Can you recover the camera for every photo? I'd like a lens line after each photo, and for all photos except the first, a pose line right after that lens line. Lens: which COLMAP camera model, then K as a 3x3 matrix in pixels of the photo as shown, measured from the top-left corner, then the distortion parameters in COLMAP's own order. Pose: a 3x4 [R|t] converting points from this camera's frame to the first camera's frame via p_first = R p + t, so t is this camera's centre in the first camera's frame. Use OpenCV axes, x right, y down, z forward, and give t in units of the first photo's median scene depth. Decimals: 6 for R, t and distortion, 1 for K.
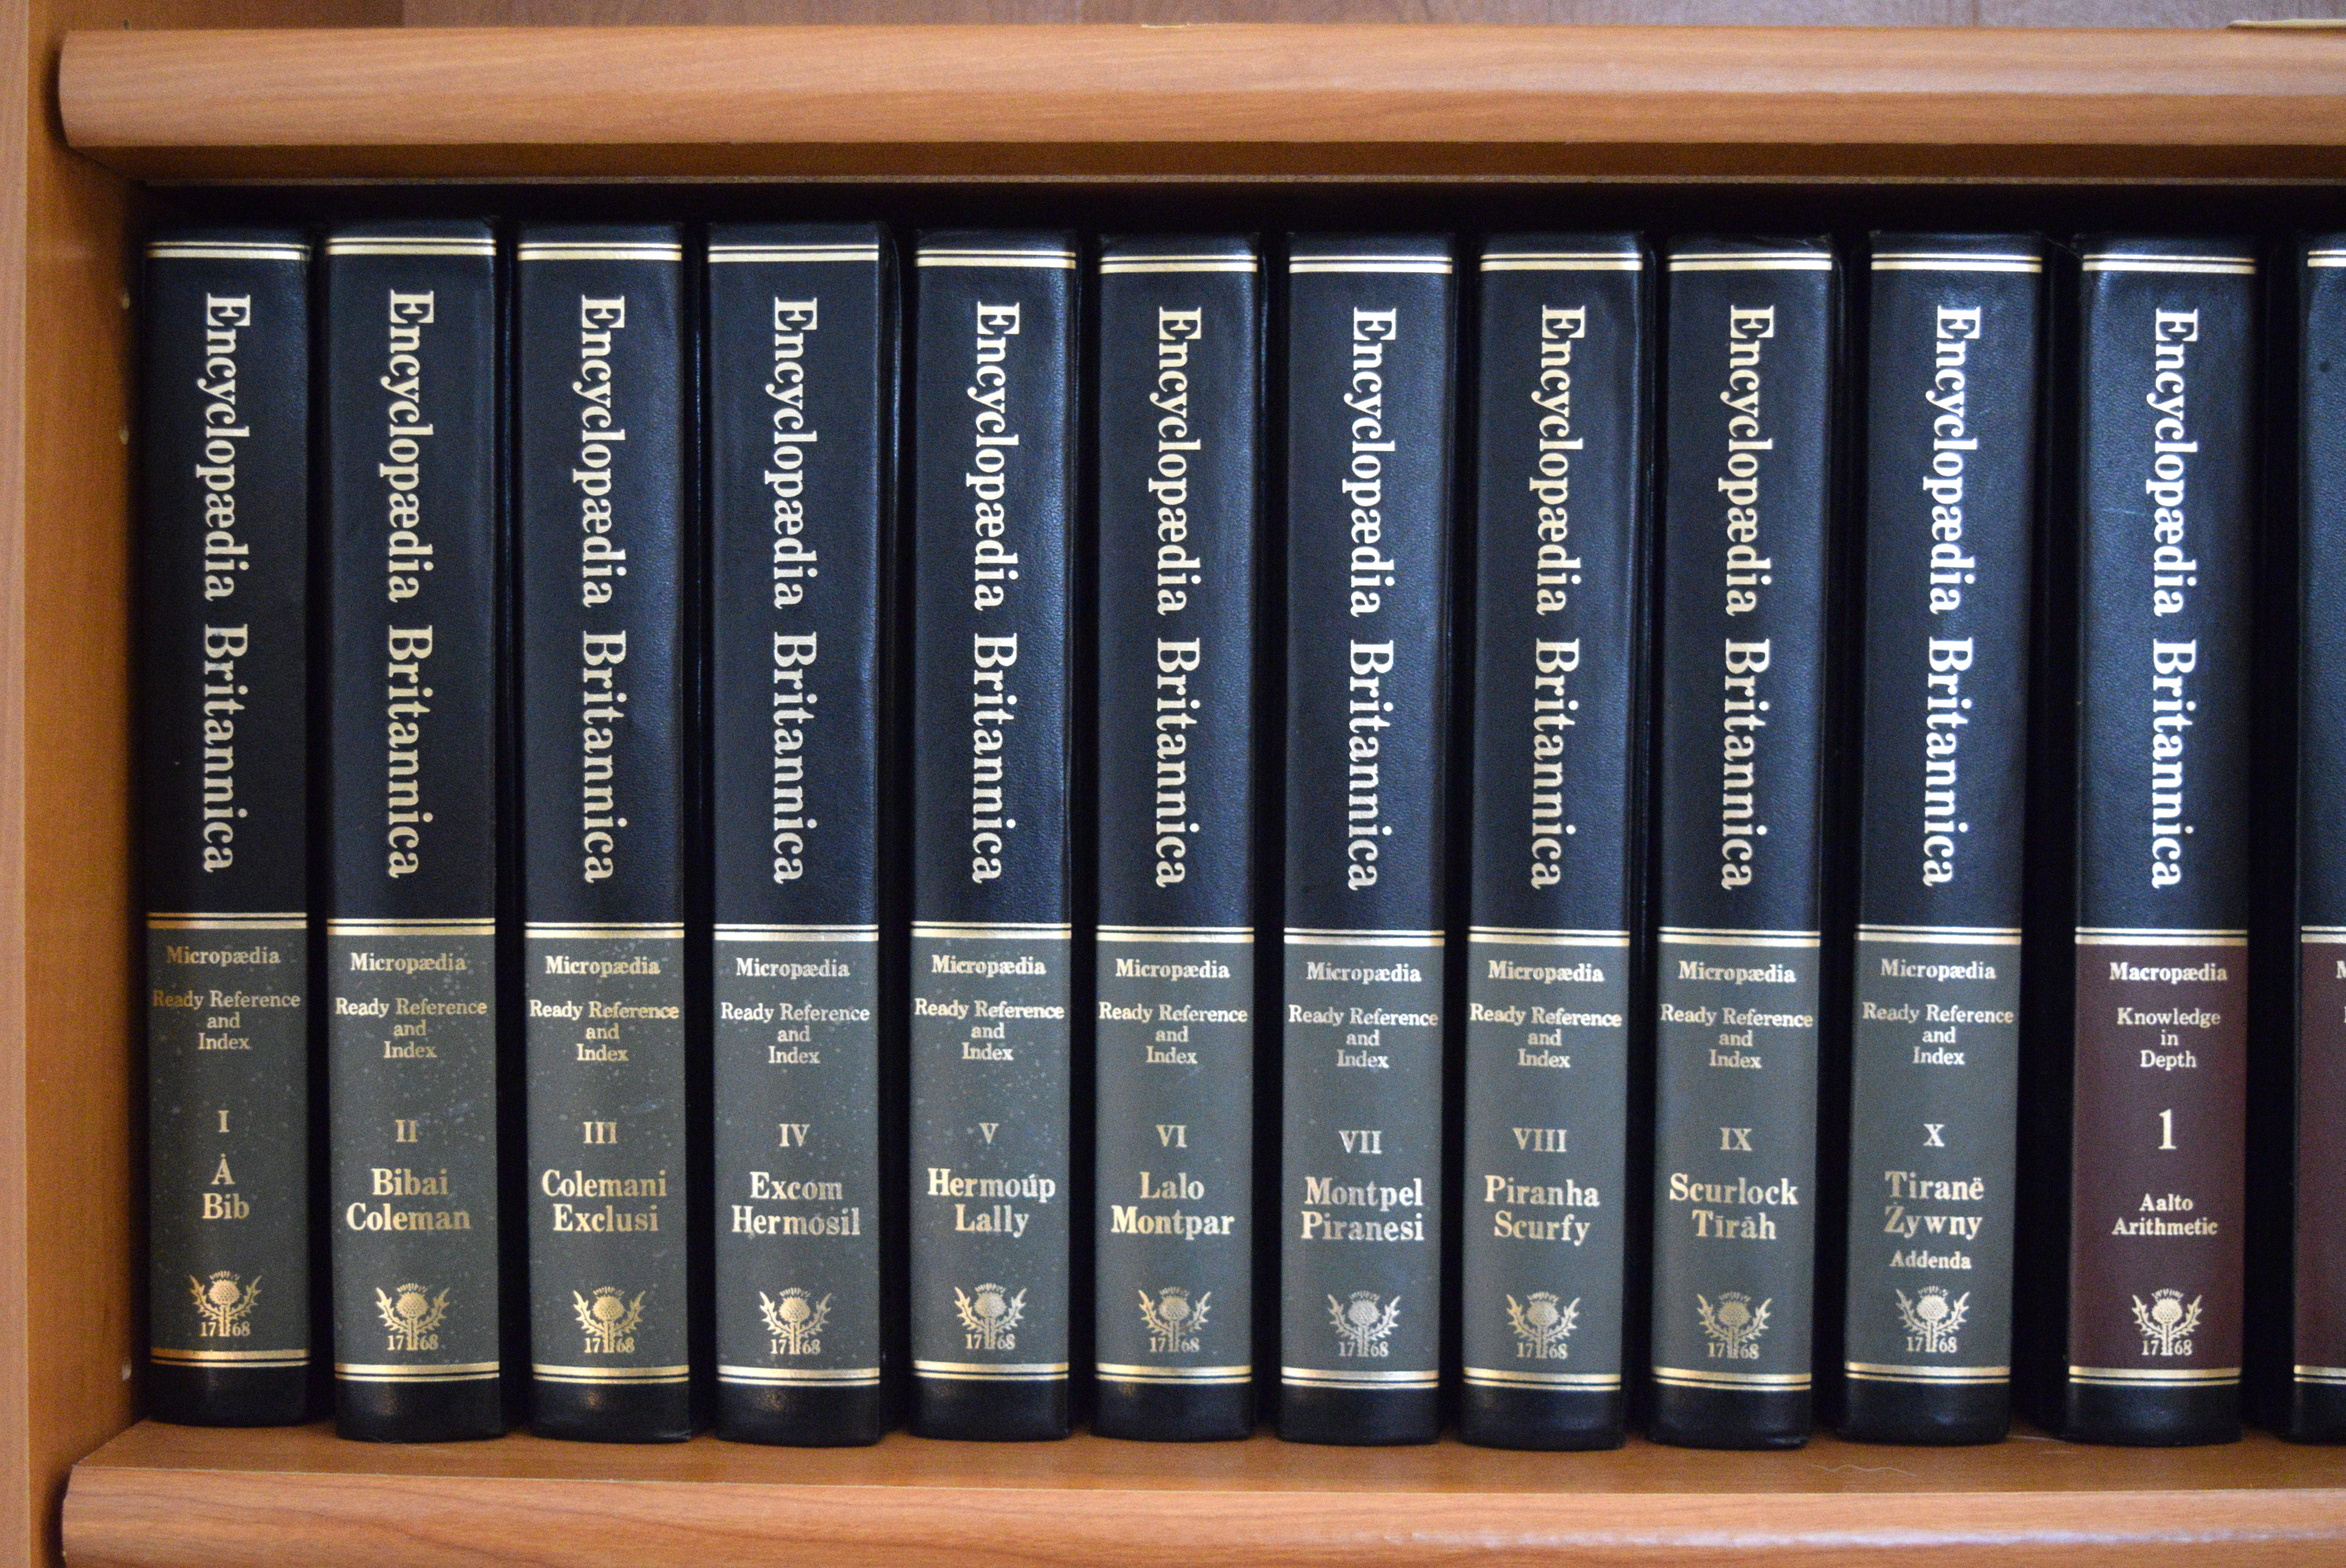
lens RADIAL K [[3917.1, 0, 1173.0], [0, 3917.1, 784.0], [0, 0, 1]] dist [-0.057146, -0.285464]
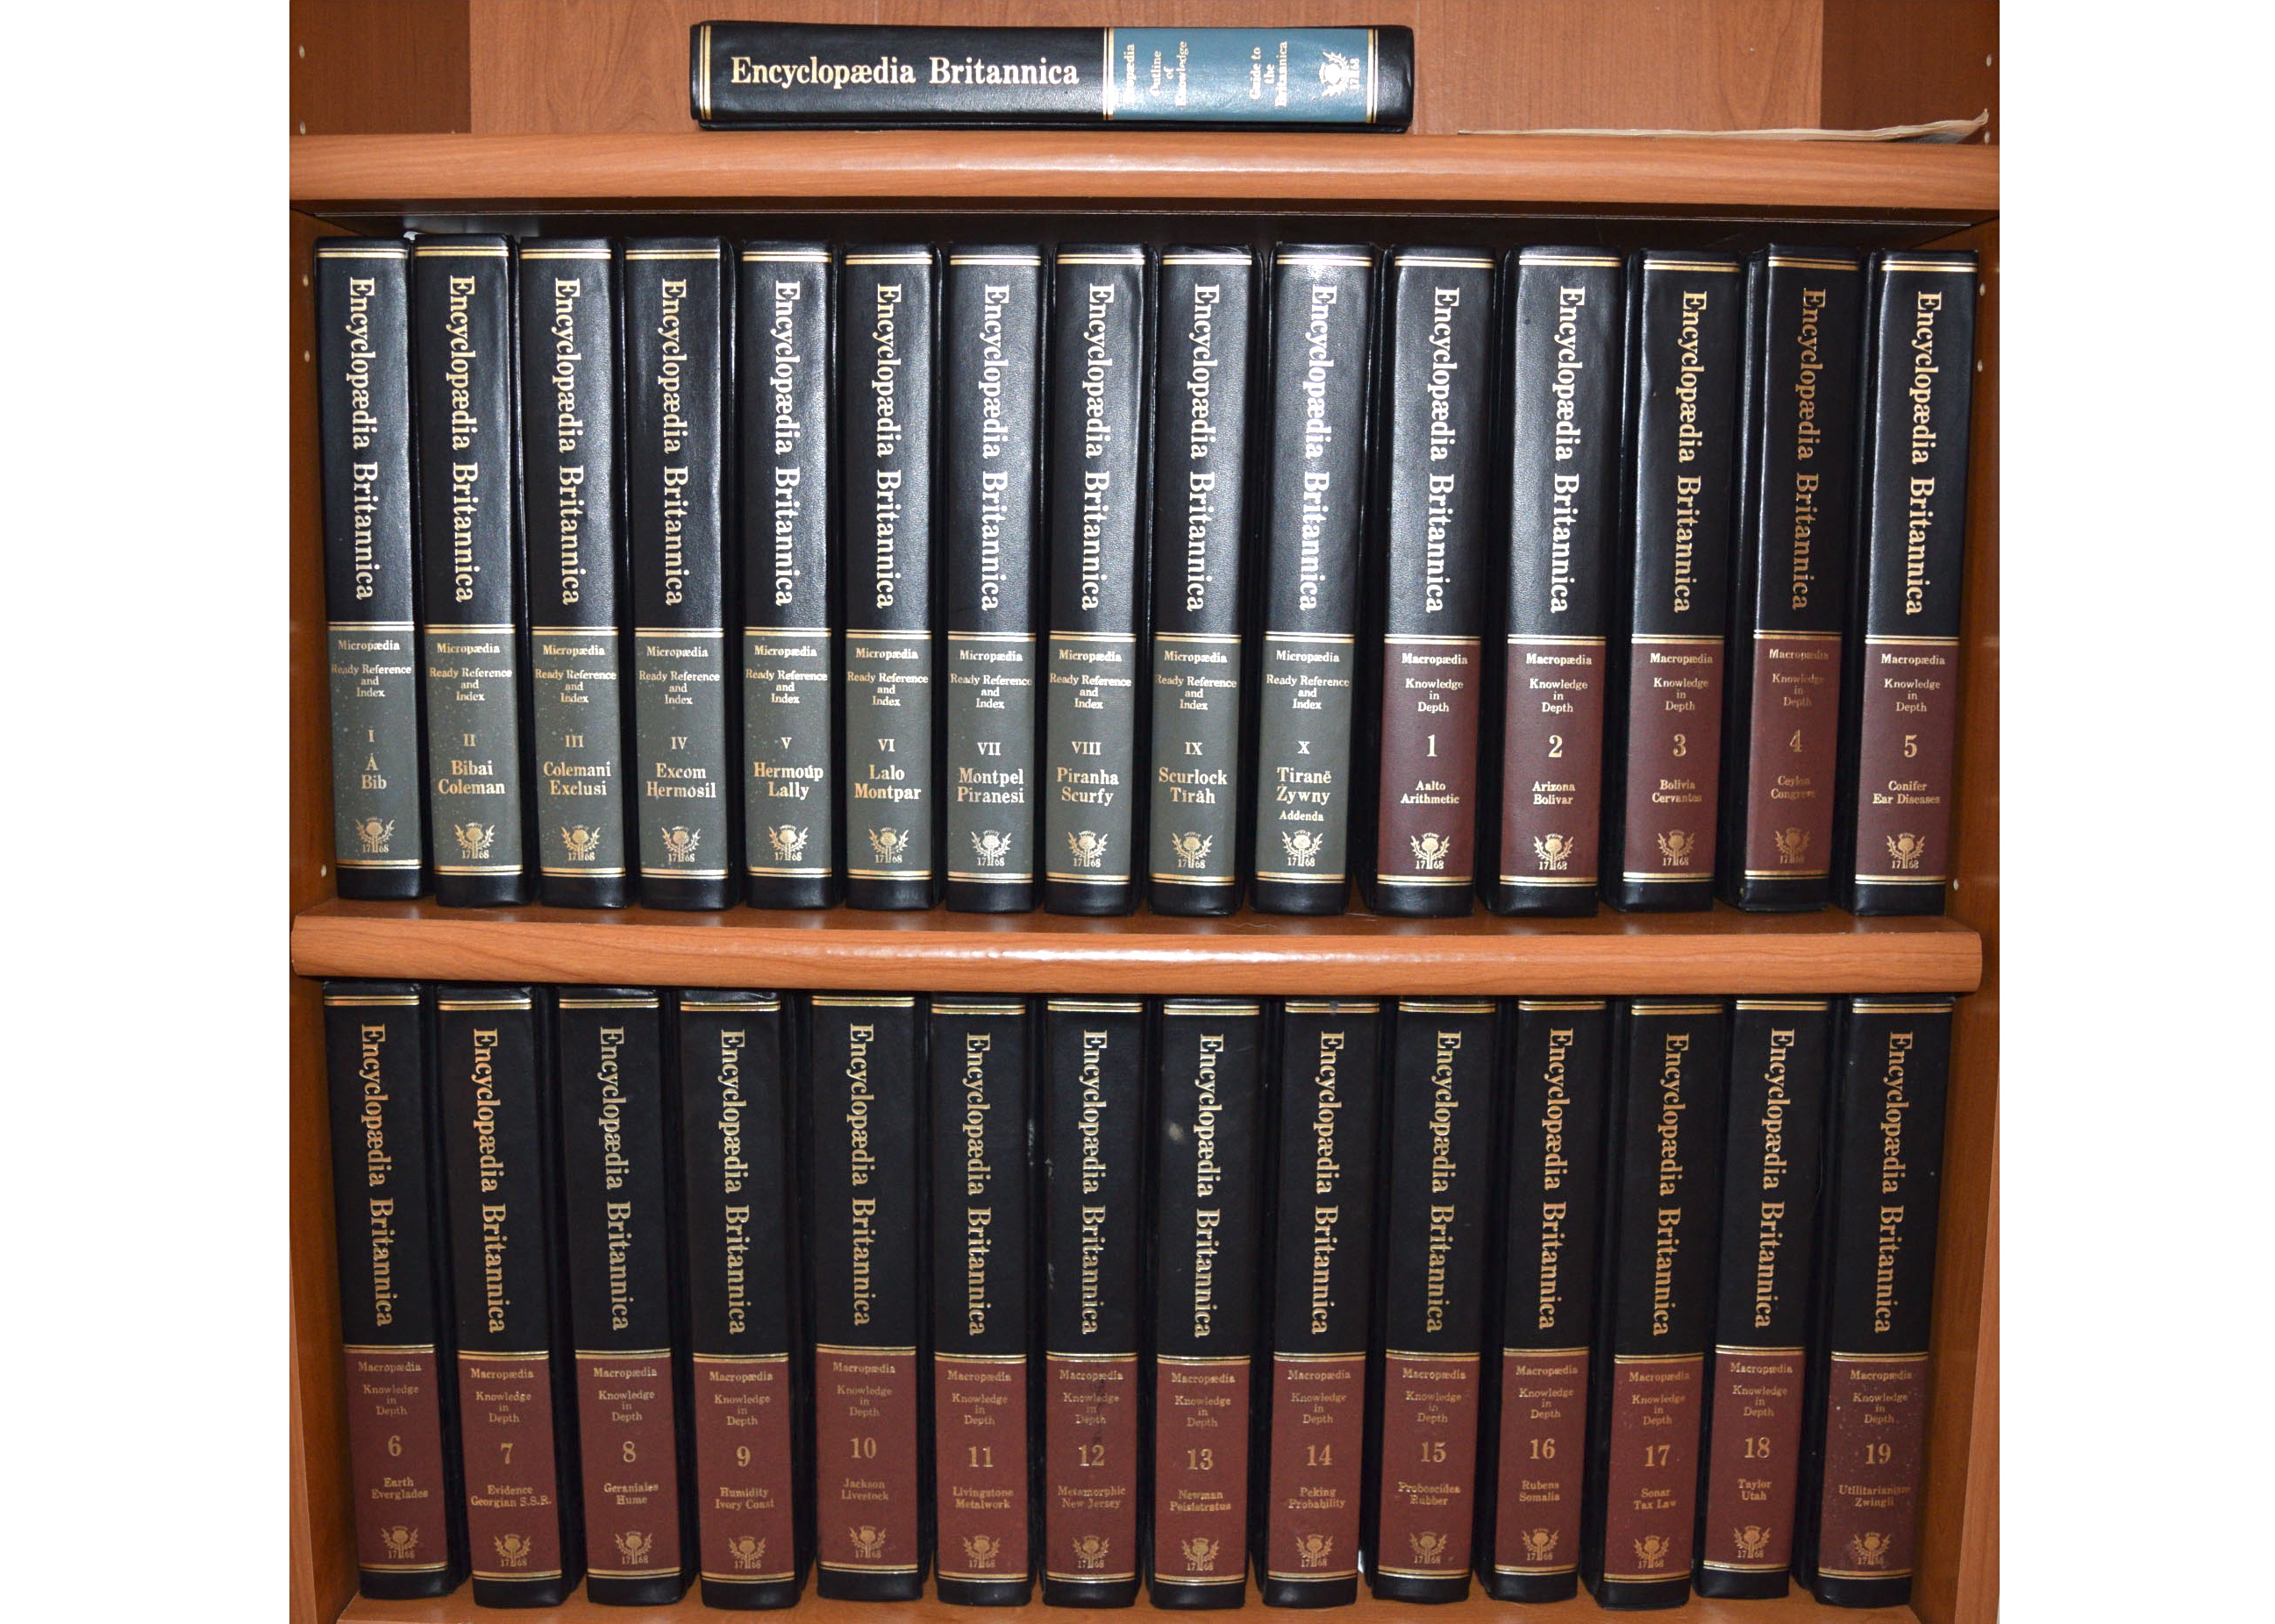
lens RADIAL K [[2152.1, 0, 1137.5], [0, 2152.1, 812.0], [0, 0, 1]] dist [-0.104466, 0.002387]
pose [[0.999979, 0.006145, 0.001917, 0.115811], [-0.006329, 0.992849, 0.119209, 0.000802], [-0.001171, -0.119219, 0.992867, 0.000785]]
